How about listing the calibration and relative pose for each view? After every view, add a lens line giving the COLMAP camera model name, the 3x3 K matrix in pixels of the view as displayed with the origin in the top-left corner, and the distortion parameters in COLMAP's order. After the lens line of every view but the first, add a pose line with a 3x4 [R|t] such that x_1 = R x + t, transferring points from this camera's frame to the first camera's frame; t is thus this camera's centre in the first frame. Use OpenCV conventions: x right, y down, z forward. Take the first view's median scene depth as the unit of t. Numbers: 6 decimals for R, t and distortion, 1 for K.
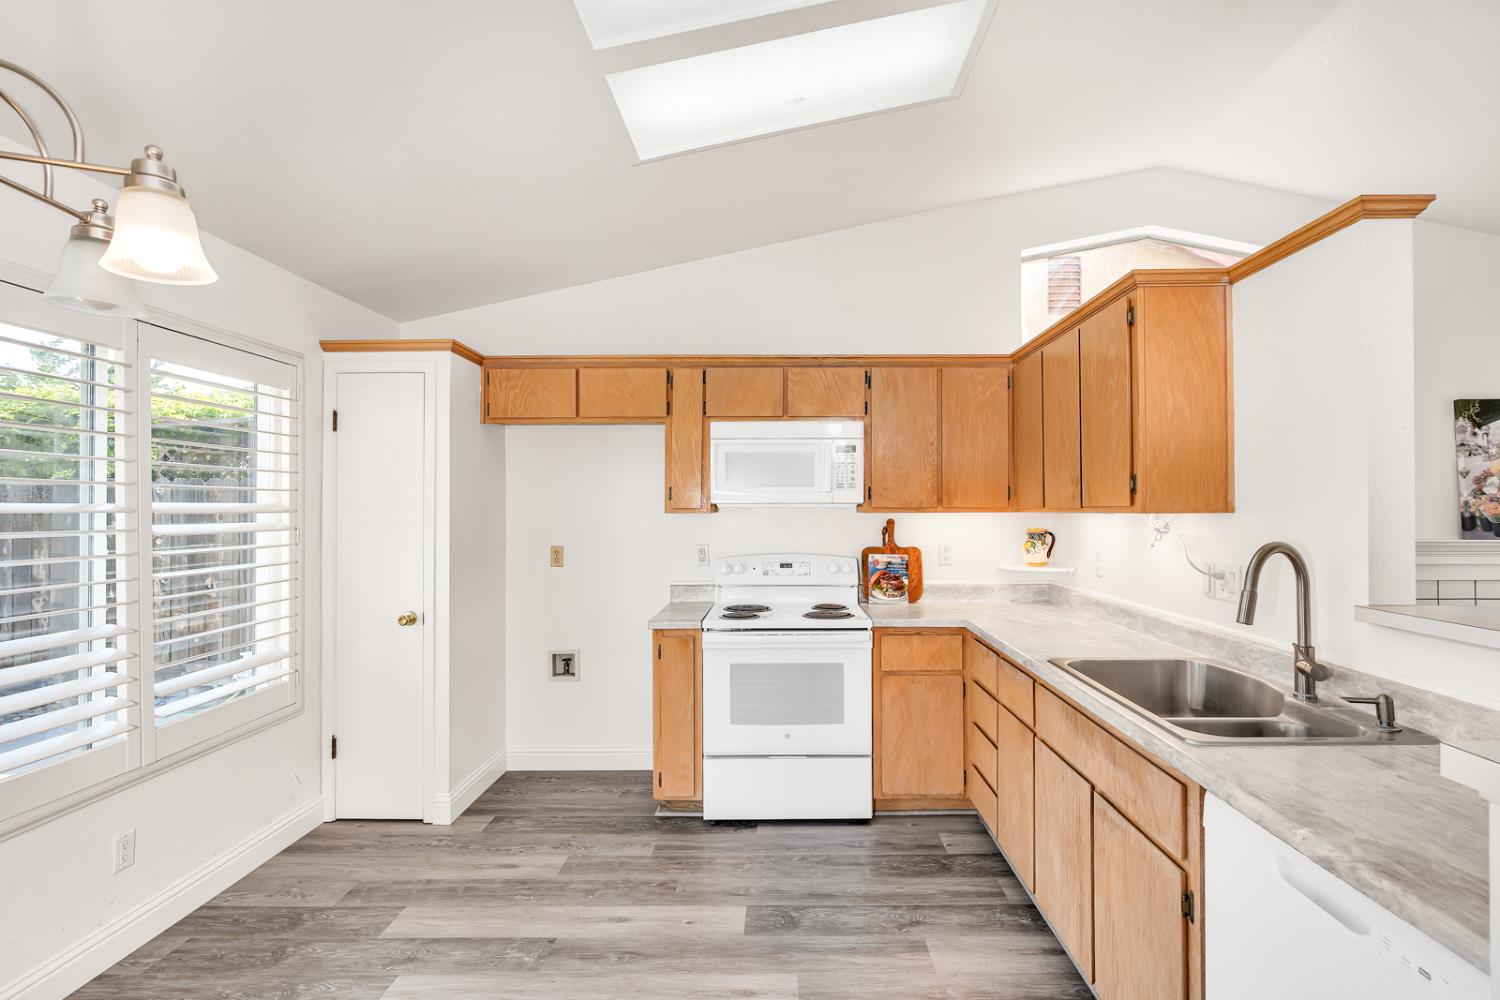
lens RADIAL K [[688.0, 0, 783.8], [0, 688.0, 501.6], [0, 0, 1]] dist [-0.009840, 0.004615]
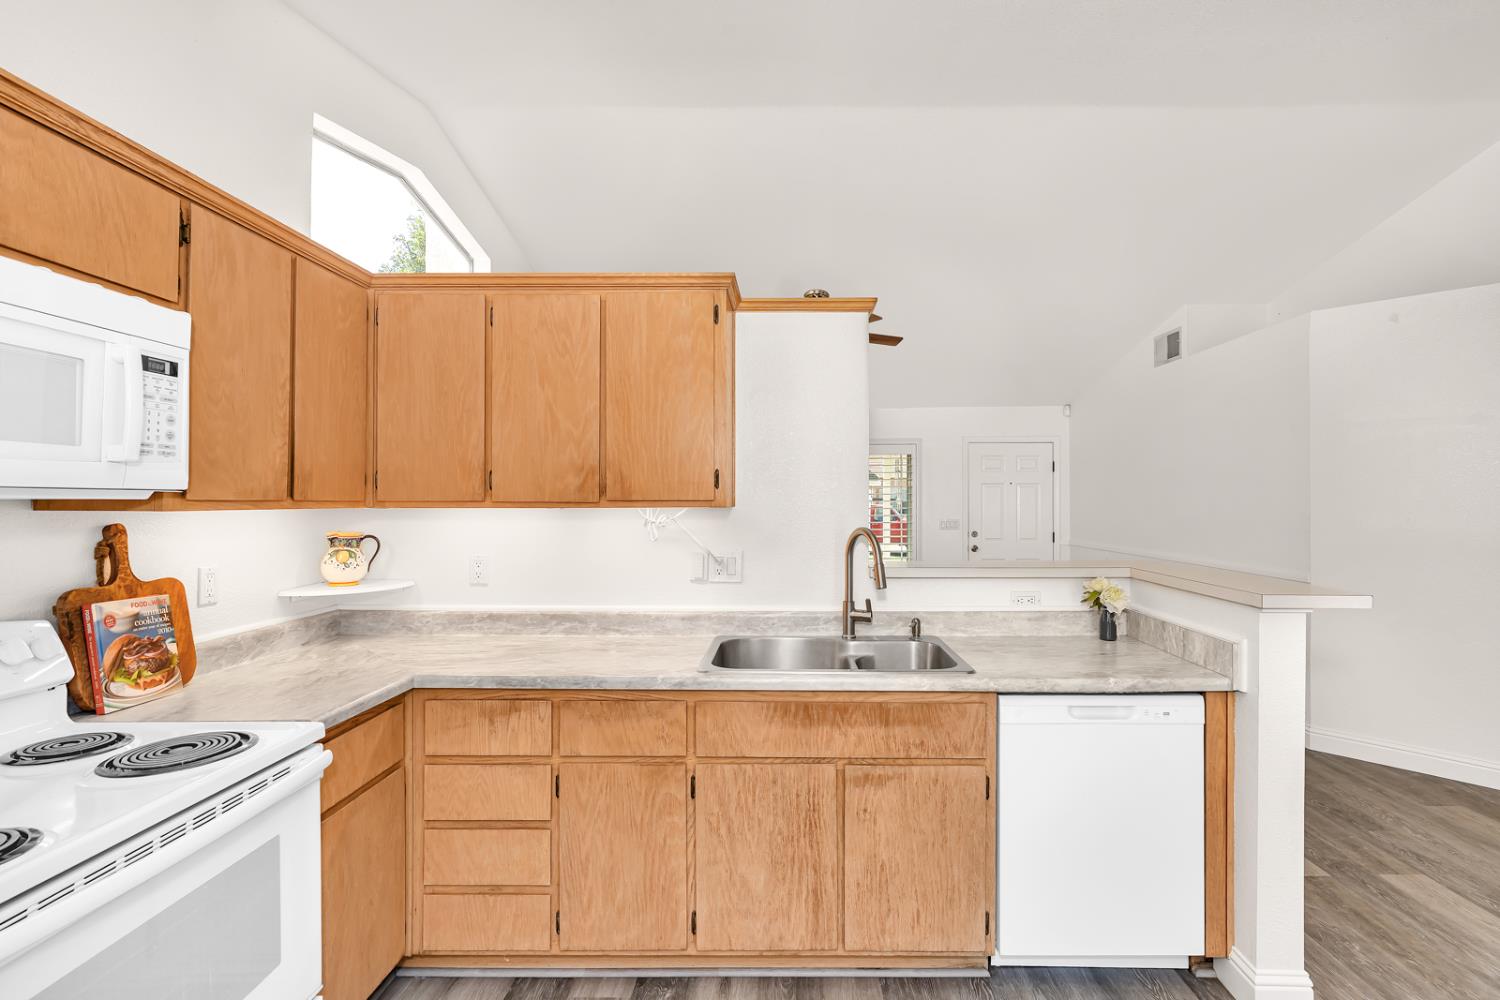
lens RADIAL K [[688.0, 0, 782.0], [0, 688.0, 492.9], [0, 0, 1]] dist [-0.009840, 0.004615]
pose [[-0.000486, 0.014331, 0.999897, -0.339713], [-0.013221, 0.999810, -0.014336, 0.005143], [-0.999912, -0.013227, -0.000296, 0.592211]]
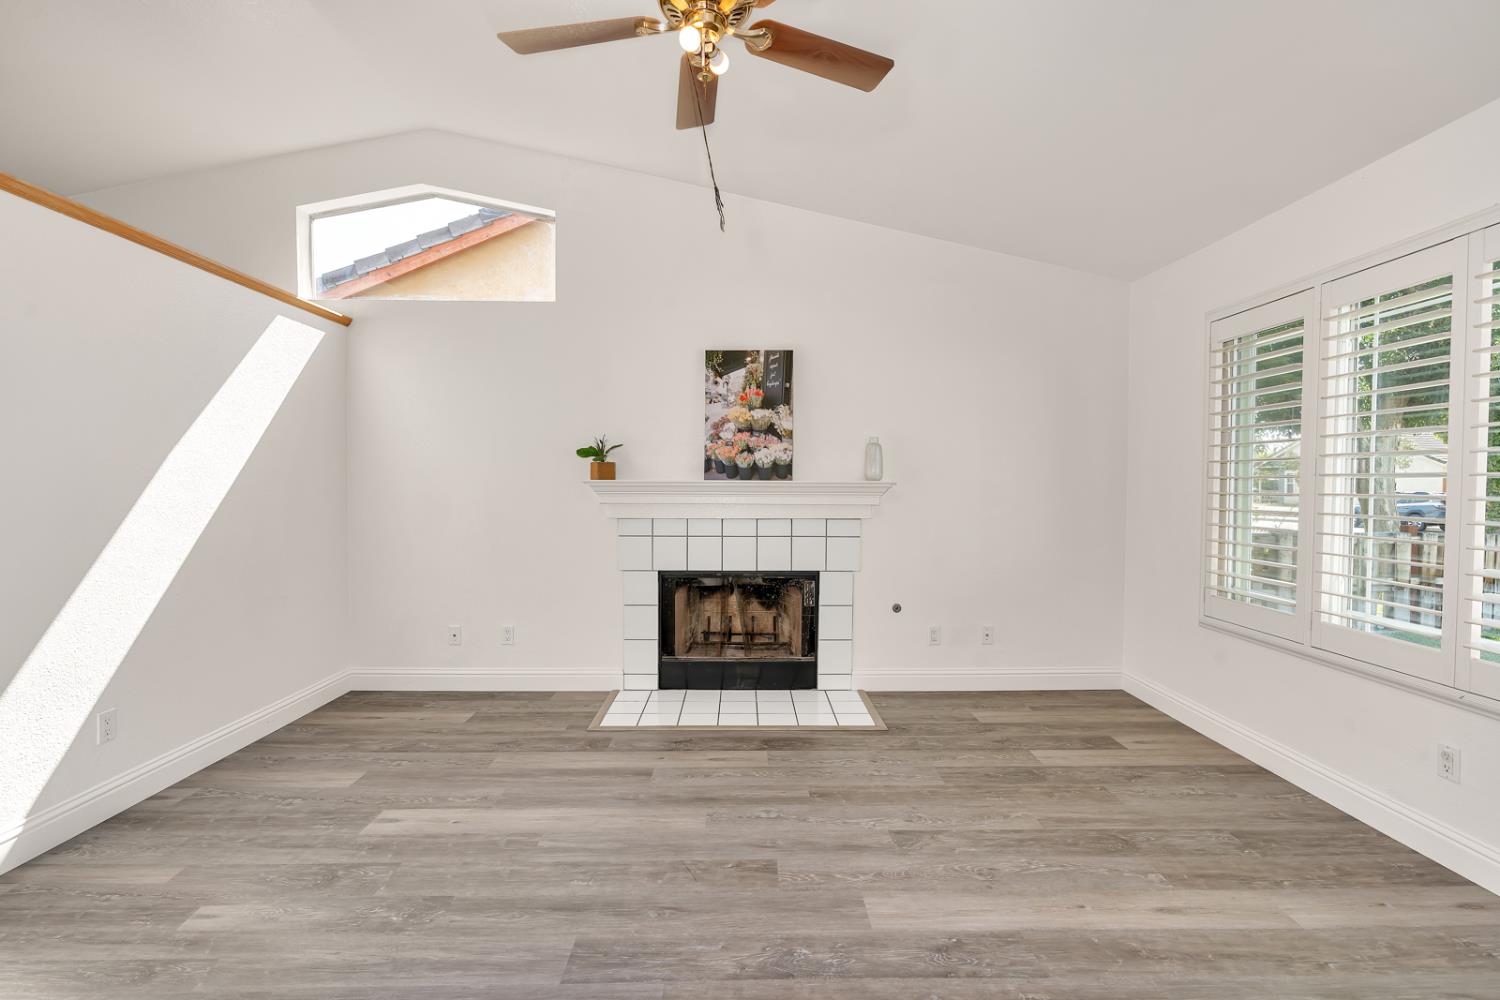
lens RADIAL K [[688.0, 0, 761.2], [0, 688.0, 500.3], [0, 0, 1]] dist [-0.009840, 0.004615]
pose [[0.999953, 0.006512, 0.007220, 1.166608], [-0.006787, 0.999228, 0.038688, 0.047296], [-0.006963, -0.038735, 0.999225, -0.095096]]
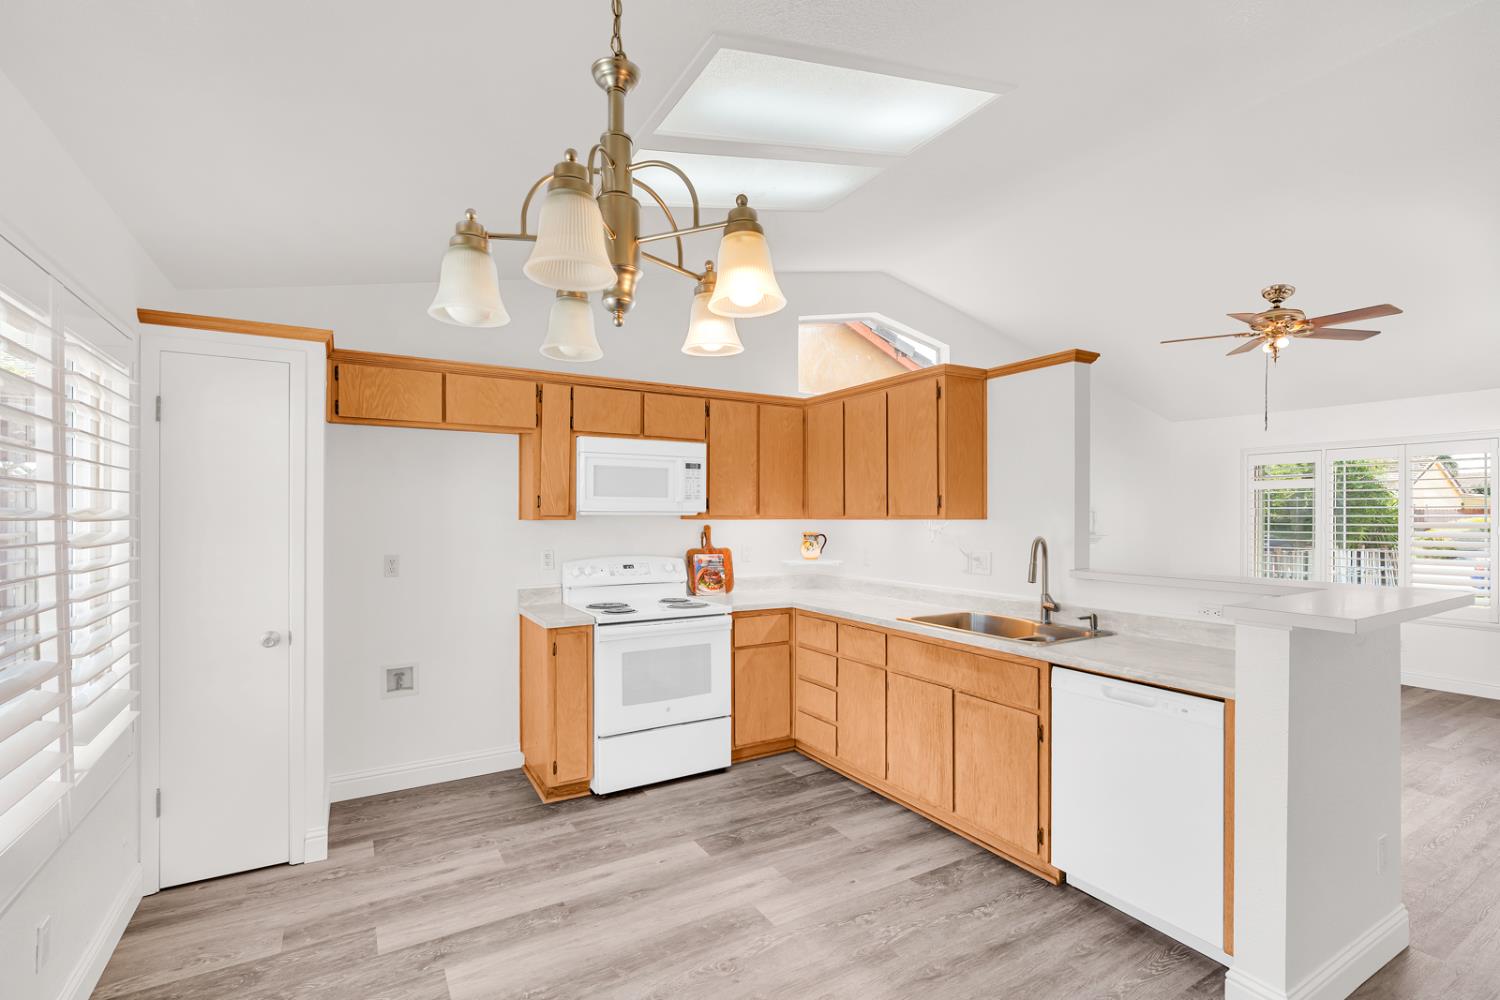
lens RADIAL K [[688.0, 0, 761.0], [0, 688.0, 512.2], [0, 0, 1]] dist [-0.009840, 0.004615]
pose [[0.852803, 0.005521, 0.522203, -0.424185], [-0.009421, 0.999944, 0.004813, -0.003612], [-0.522147, -0.009025, 0.852808, -0.075412]]
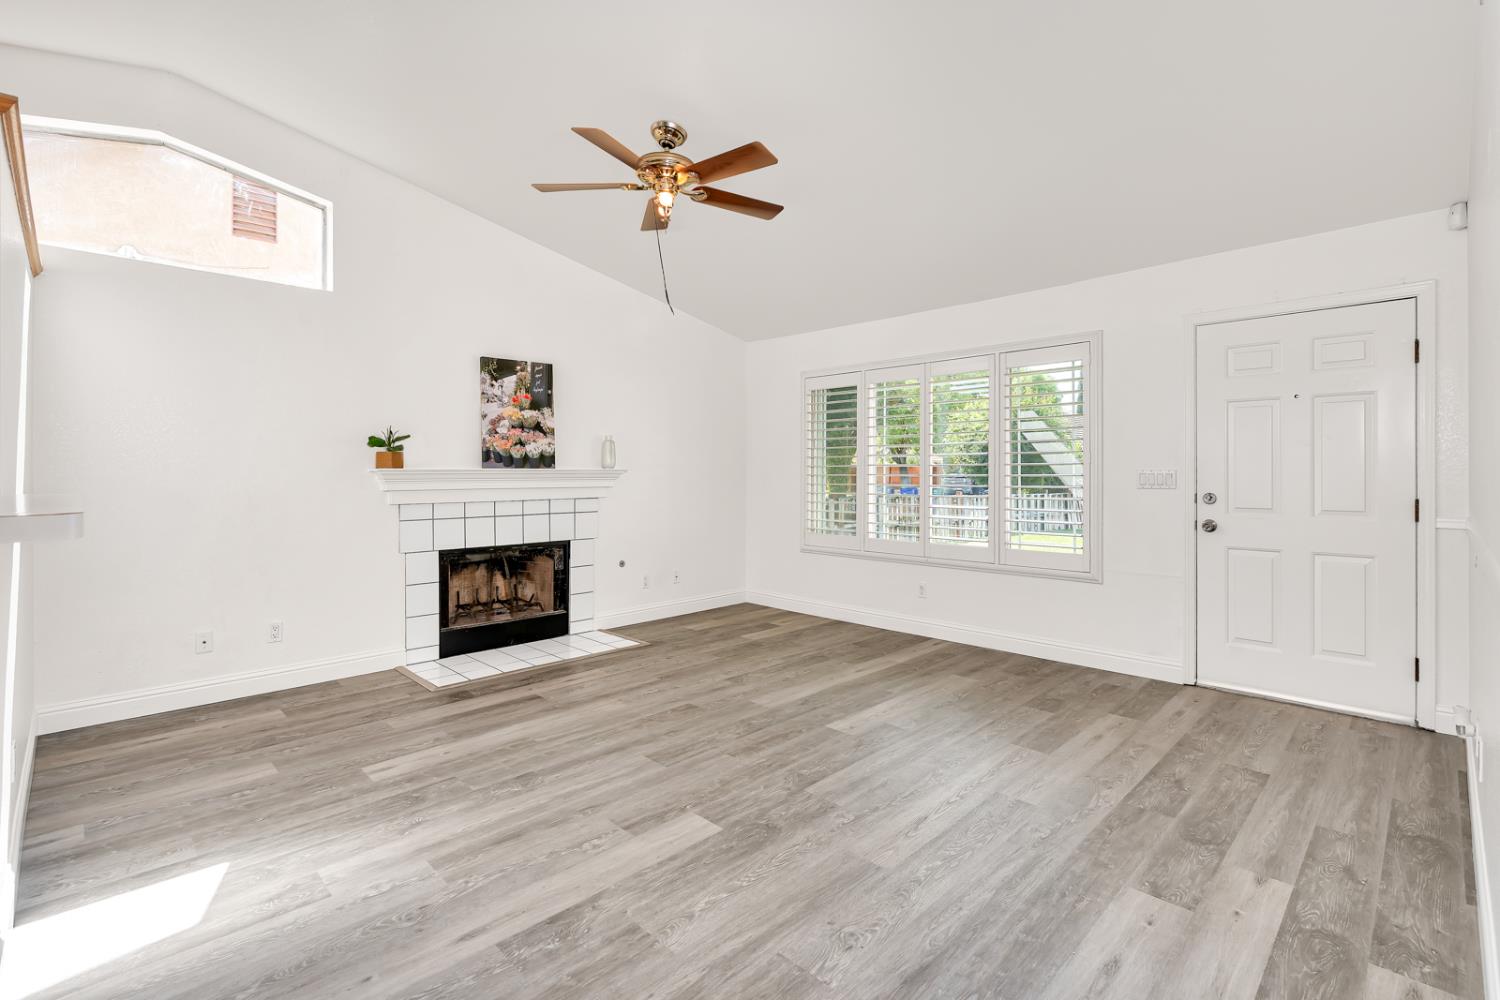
lens RADIAL K [[688.0, 0, 785.2], [0, 688.0, 480.2], [0, 0, 1]] dist [-0.009840, 0.004615]
pose [[0.696910, -0.008317, 0.717111, 0.519004], [-0.009404, 0.999741, 0.020734, 0.048514], [-0.717097, -0.021193, 0.696651, -0.294847]]
